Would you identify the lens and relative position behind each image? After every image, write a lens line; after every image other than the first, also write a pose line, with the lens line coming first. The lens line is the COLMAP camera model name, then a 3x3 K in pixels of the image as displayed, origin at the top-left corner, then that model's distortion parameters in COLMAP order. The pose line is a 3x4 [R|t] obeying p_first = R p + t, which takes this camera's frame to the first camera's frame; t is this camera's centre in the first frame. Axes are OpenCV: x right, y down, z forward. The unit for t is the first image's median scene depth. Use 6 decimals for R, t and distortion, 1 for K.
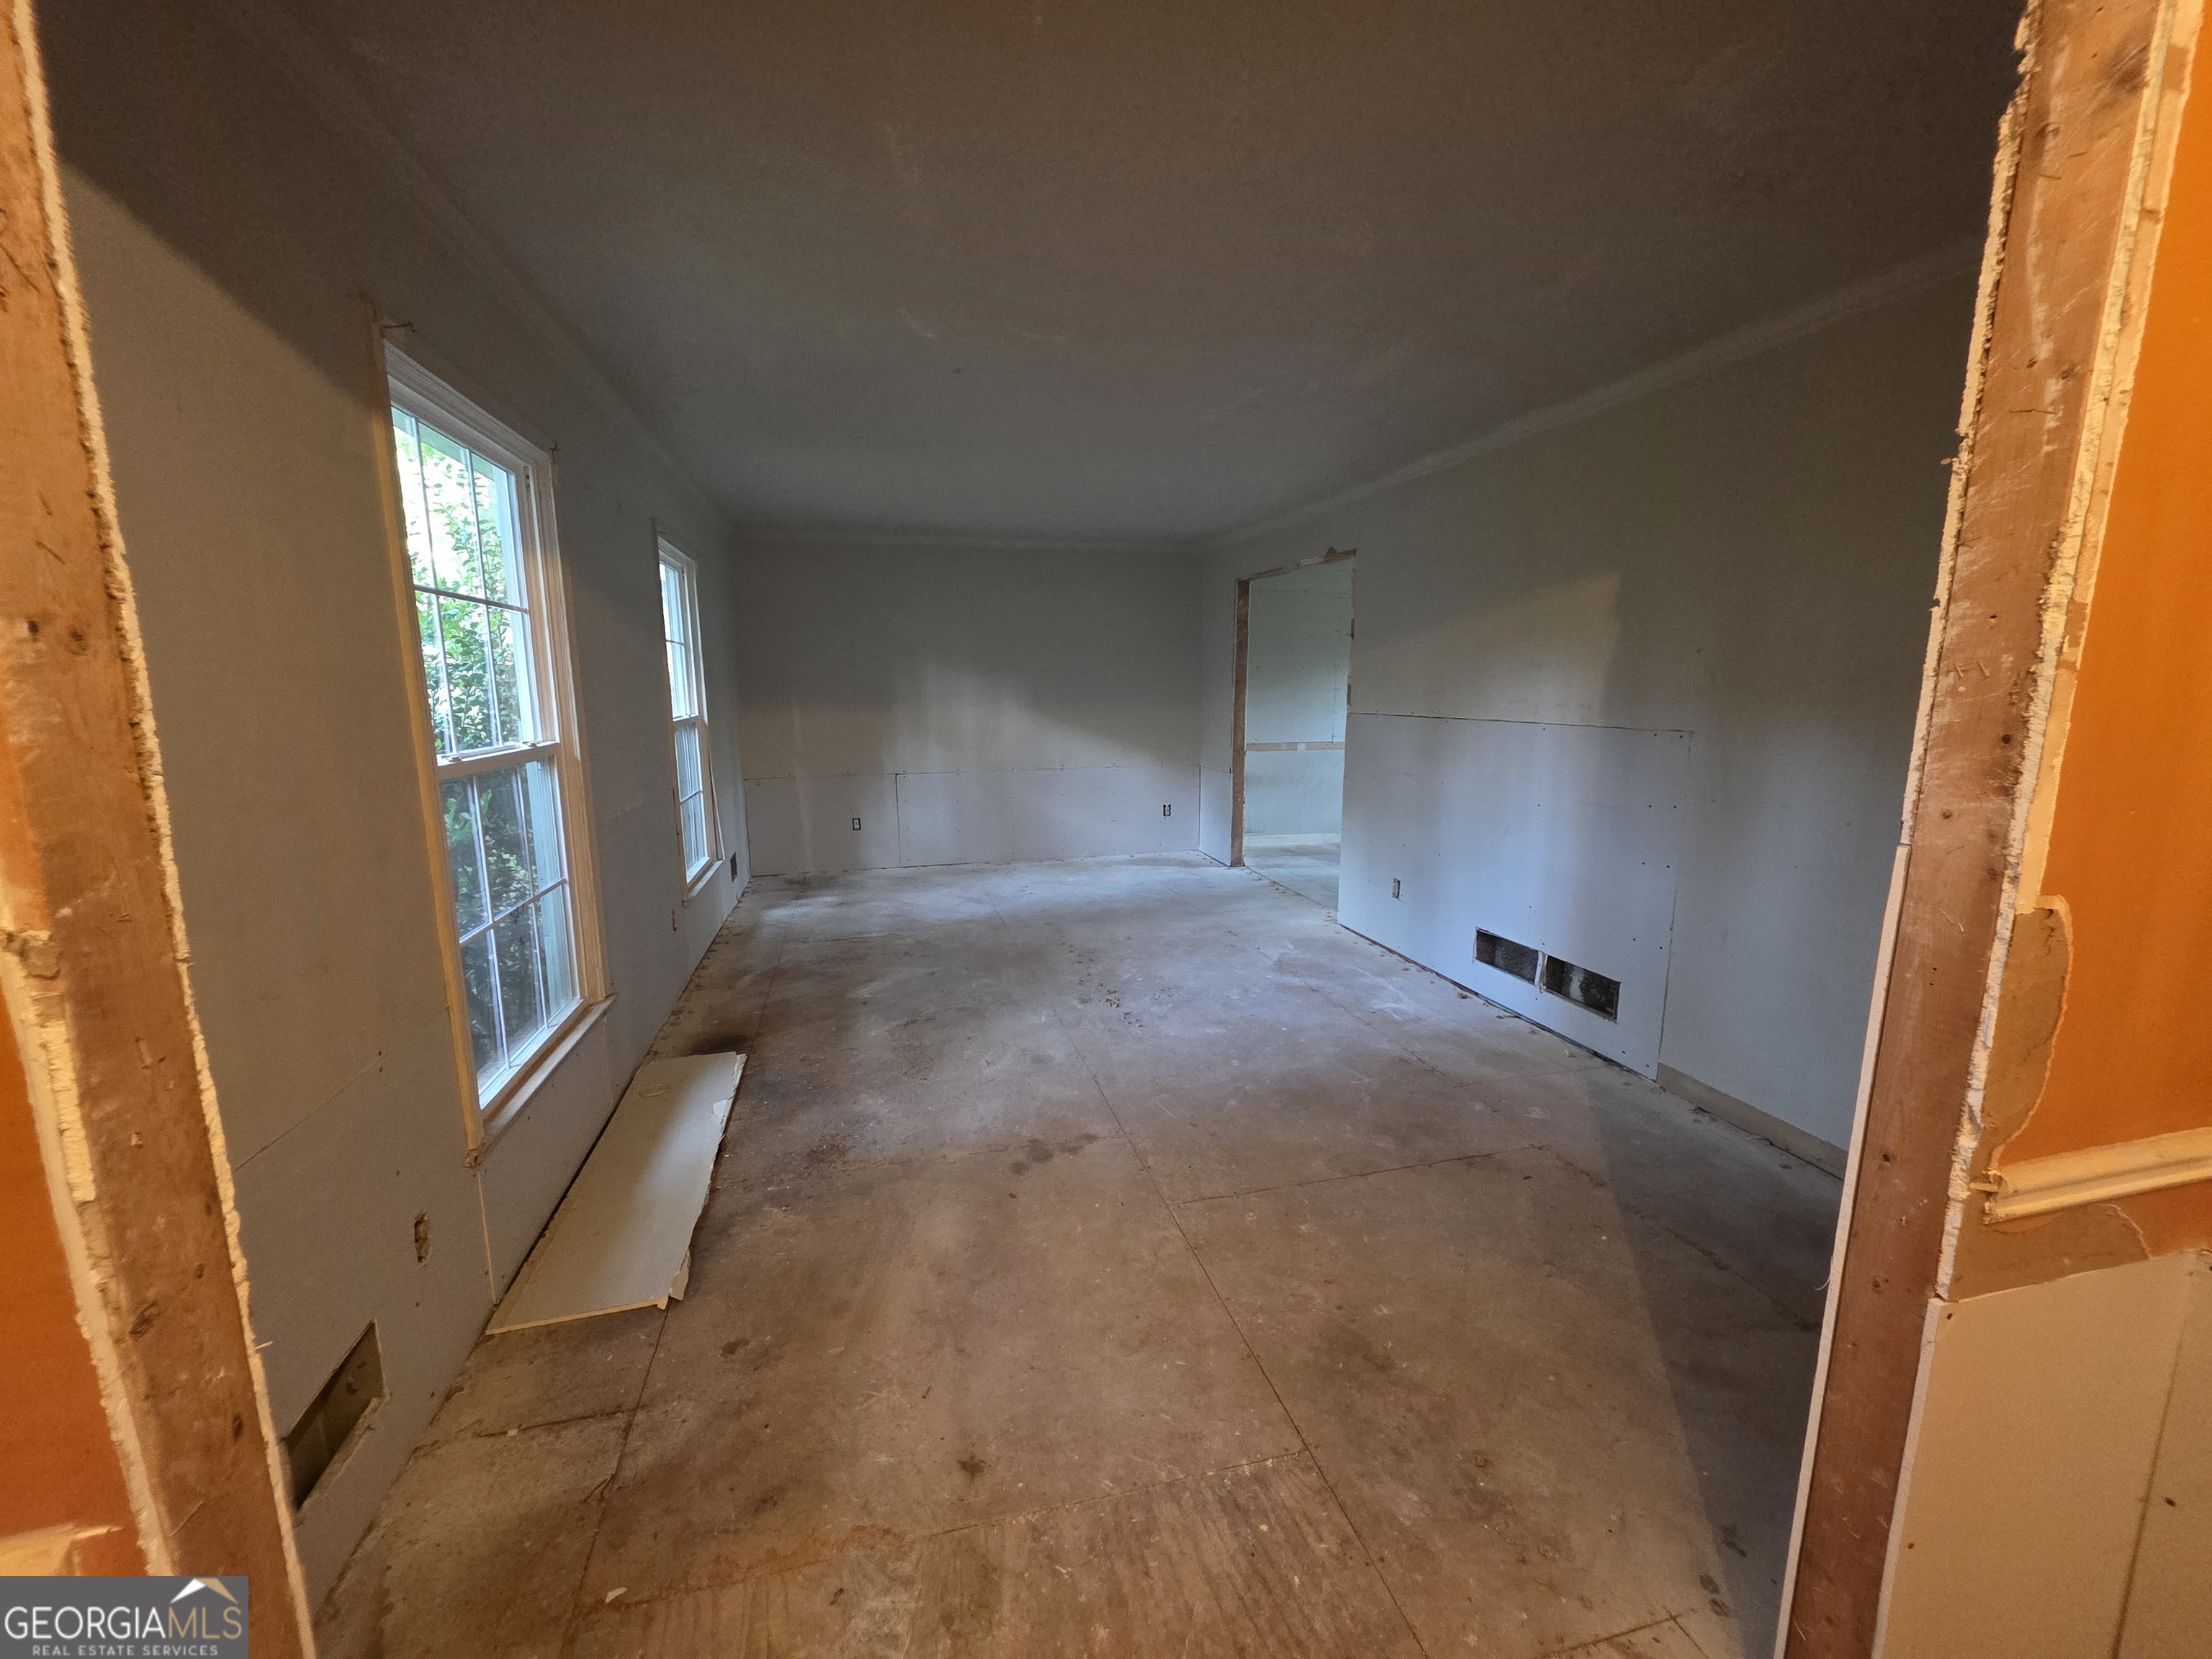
lens RADIAL K [[890.9, 0, 1108.8], [0, 890.9, 840.0], [0, 0, 1]] dist [-0.000550, 0.000820]
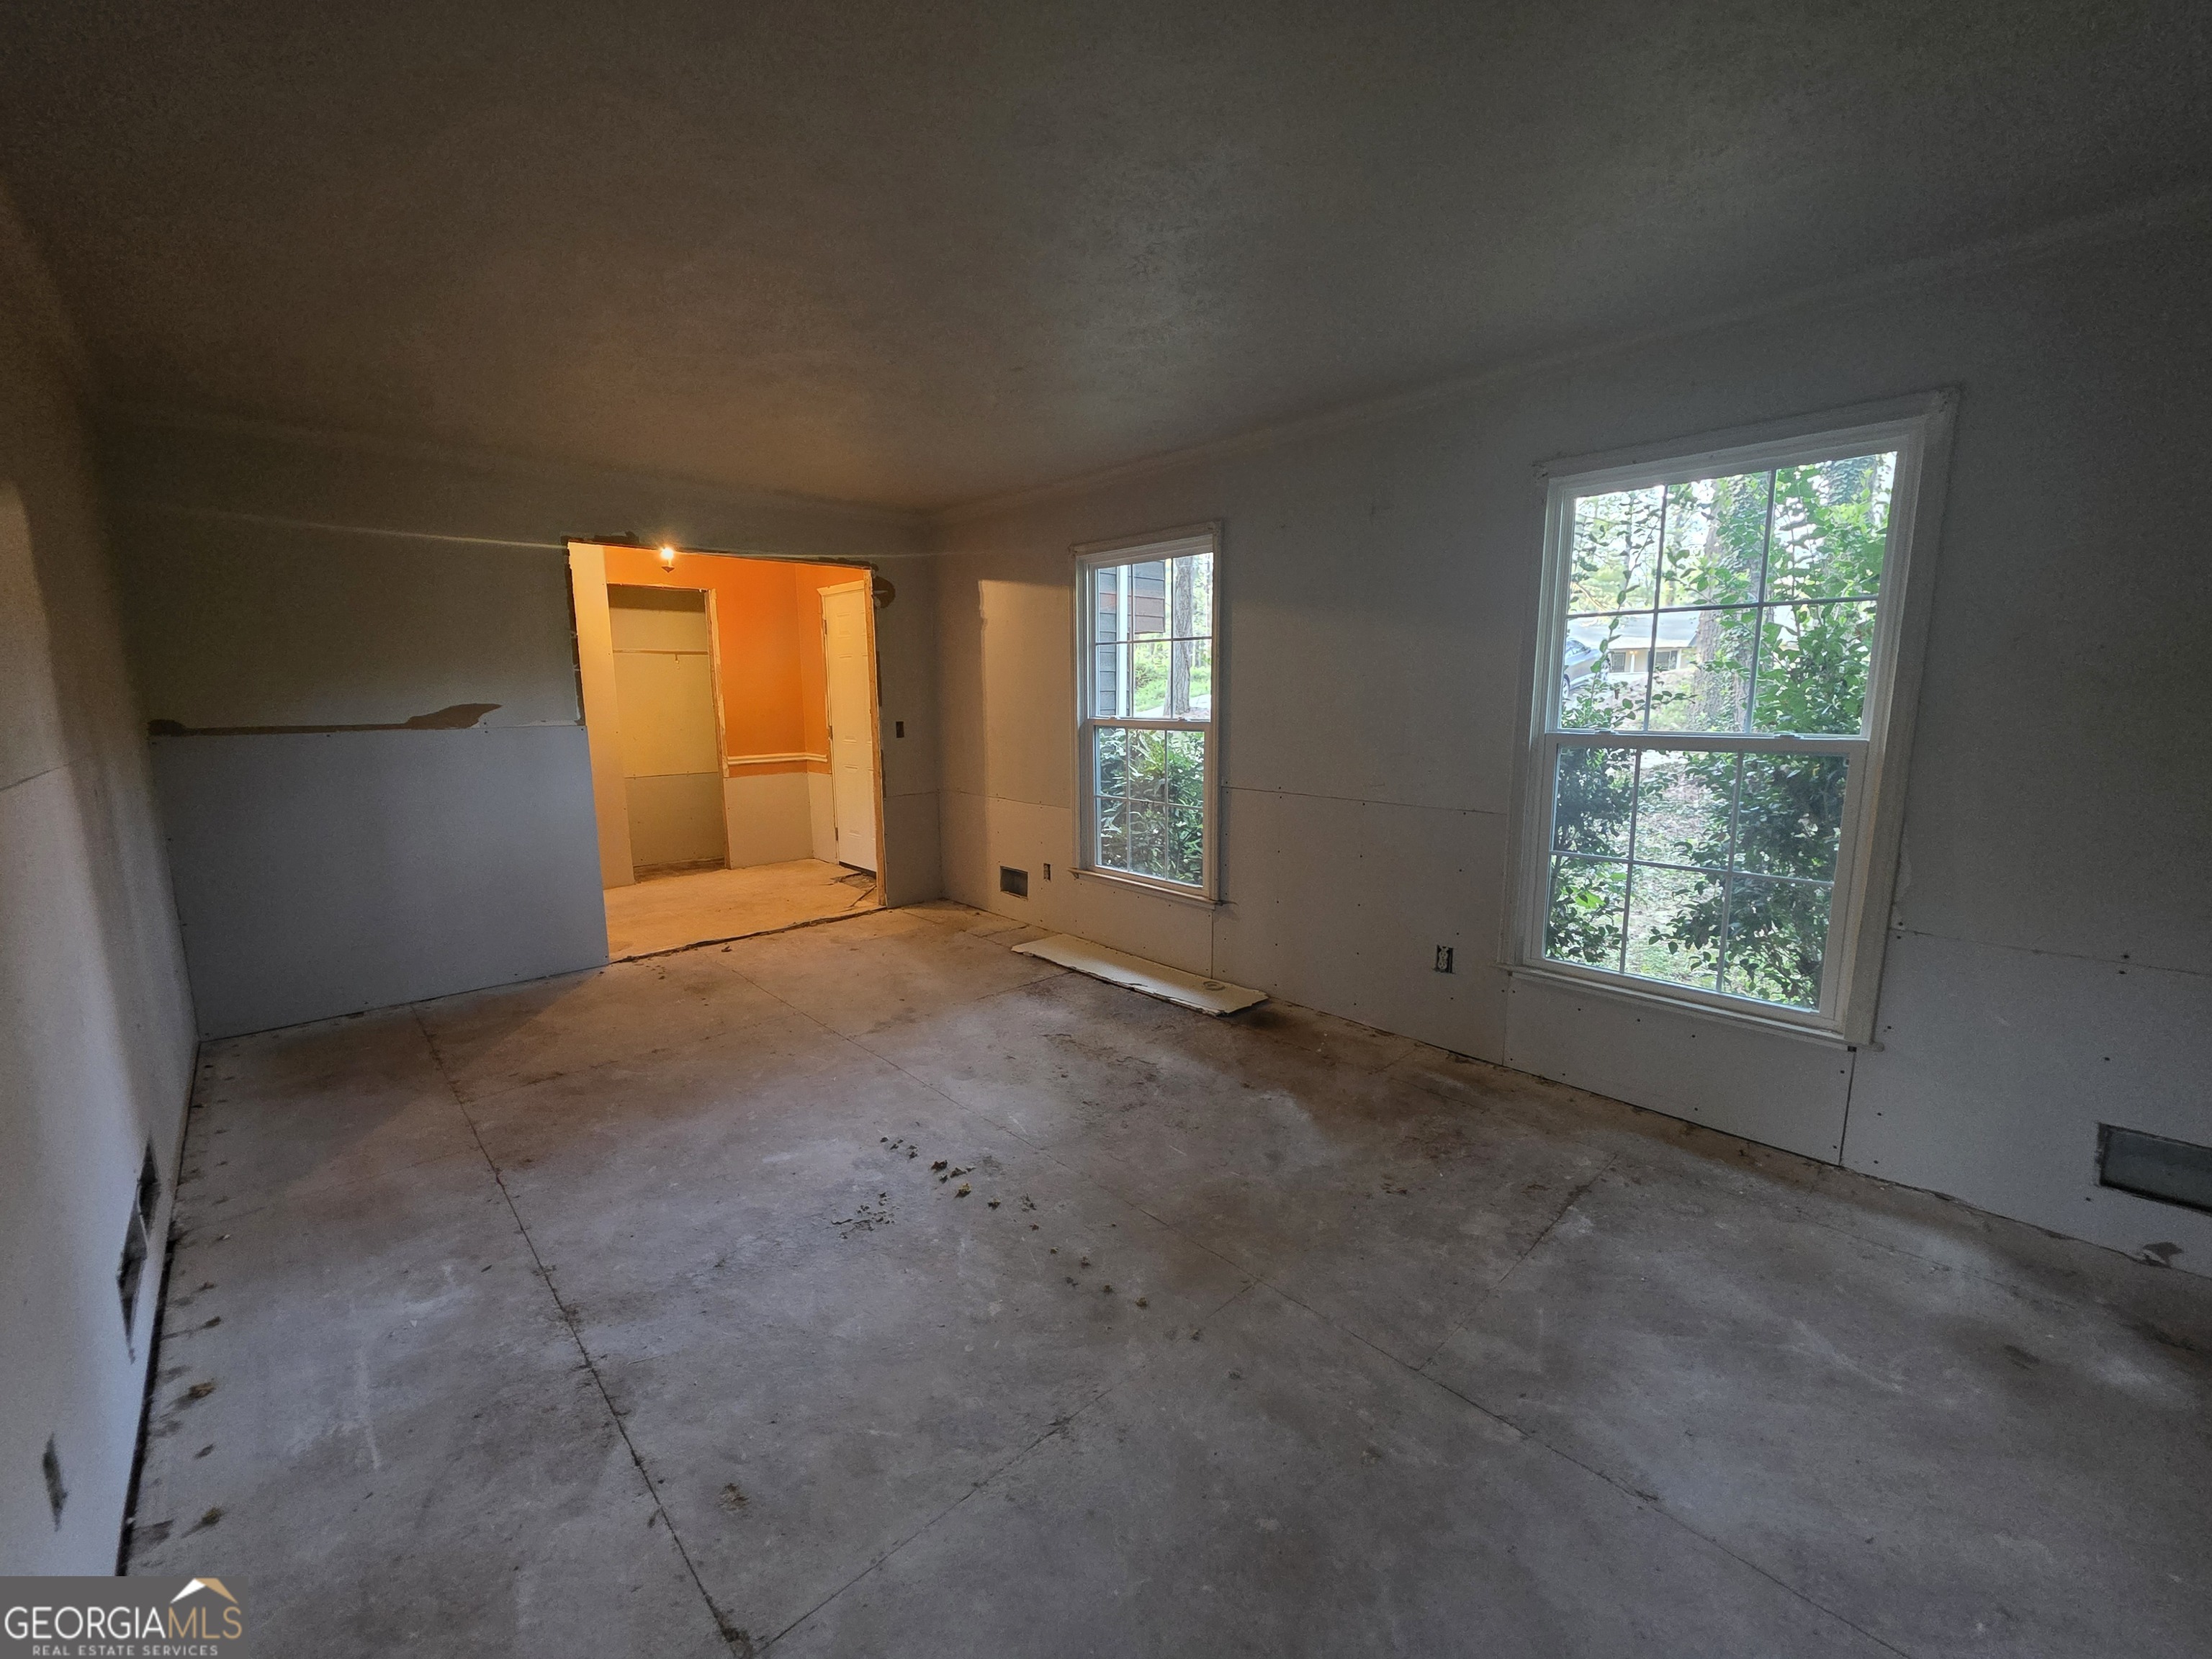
lens RADIAL K [[890.9, 0, 1109.1], [0, 890.9, 825.5], [0, 0, 1]] dist [-0.000550, 0.000820]
pose [[-0.880116, 0.078934, -0.468150, 0.191954], [-0.075465, 0.950285, 0.302099, -0.275541], [0.468722, 0.301211, -0.830405, 1.574734]]
